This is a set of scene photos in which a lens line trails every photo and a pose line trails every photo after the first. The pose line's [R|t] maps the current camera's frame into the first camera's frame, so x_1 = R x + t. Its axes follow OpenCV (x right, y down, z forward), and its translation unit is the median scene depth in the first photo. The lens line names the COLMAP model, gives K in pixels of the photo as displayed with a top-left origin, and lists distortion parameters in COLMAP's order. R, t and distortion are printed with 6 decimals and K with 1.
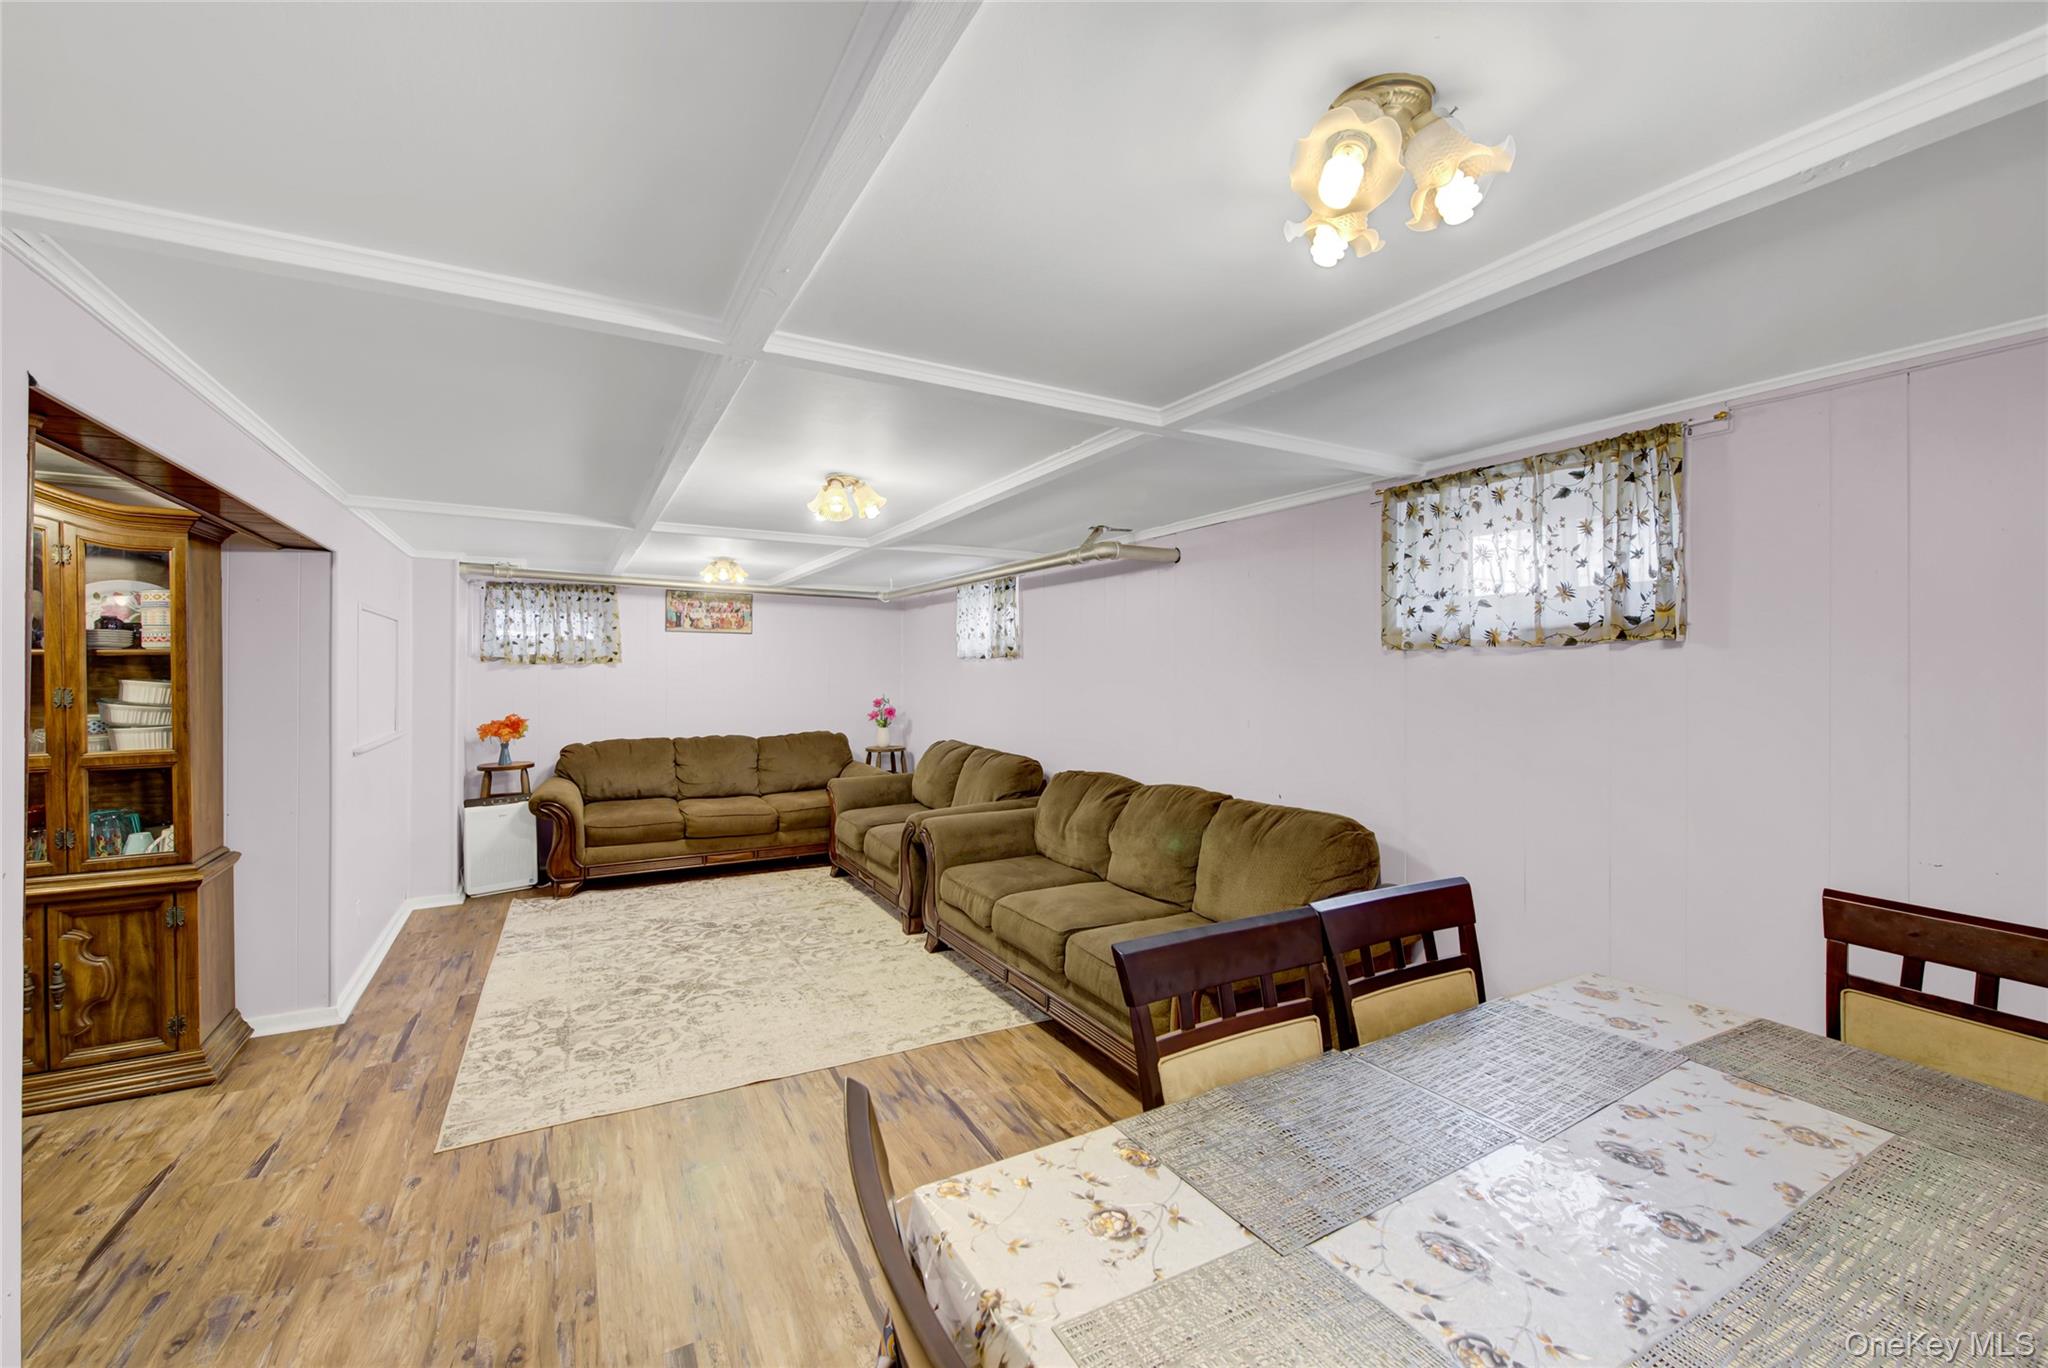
lens RADIAL K [[827.2, 0, 1025.0], [0, 827.2, 681.1], [0, 0, 1]] dist [0.004085, 0.000120]
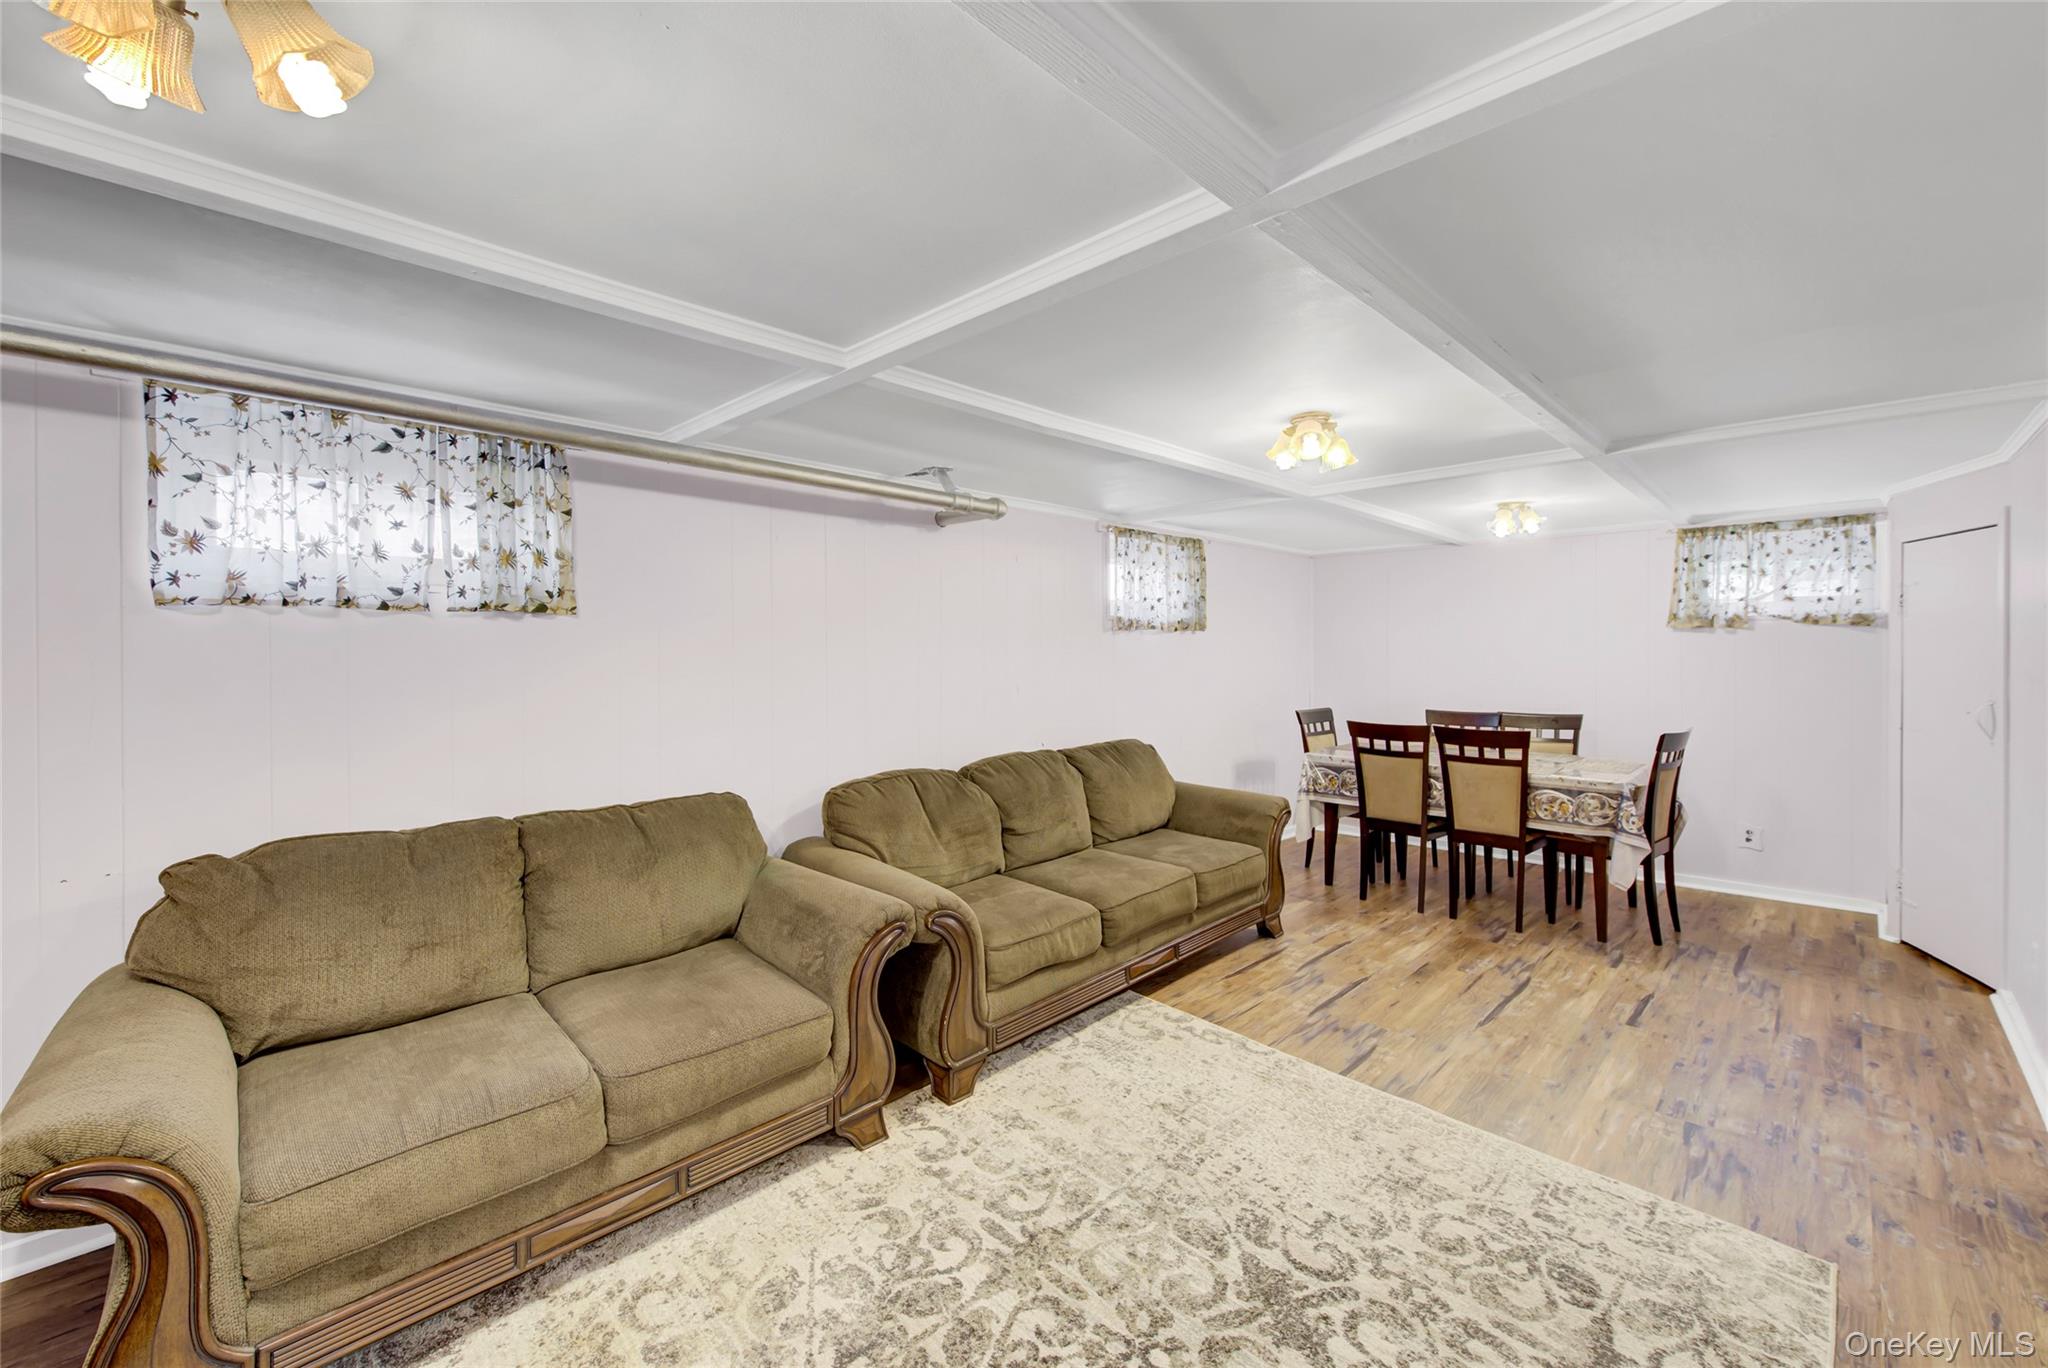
lens RADIAL K [[827.2, 0, 1030.9], [0, 827.2, 645.5], [0, 0, 1]] dist [0.004085, 0.000120]
pose [[-0.281227, -0.004685, 0.959630, -0.909414], [0.008406, 0.999938, 0.007345, -0.018020], [-0.959604, 0.010132, -0.281170, 1.415889]]
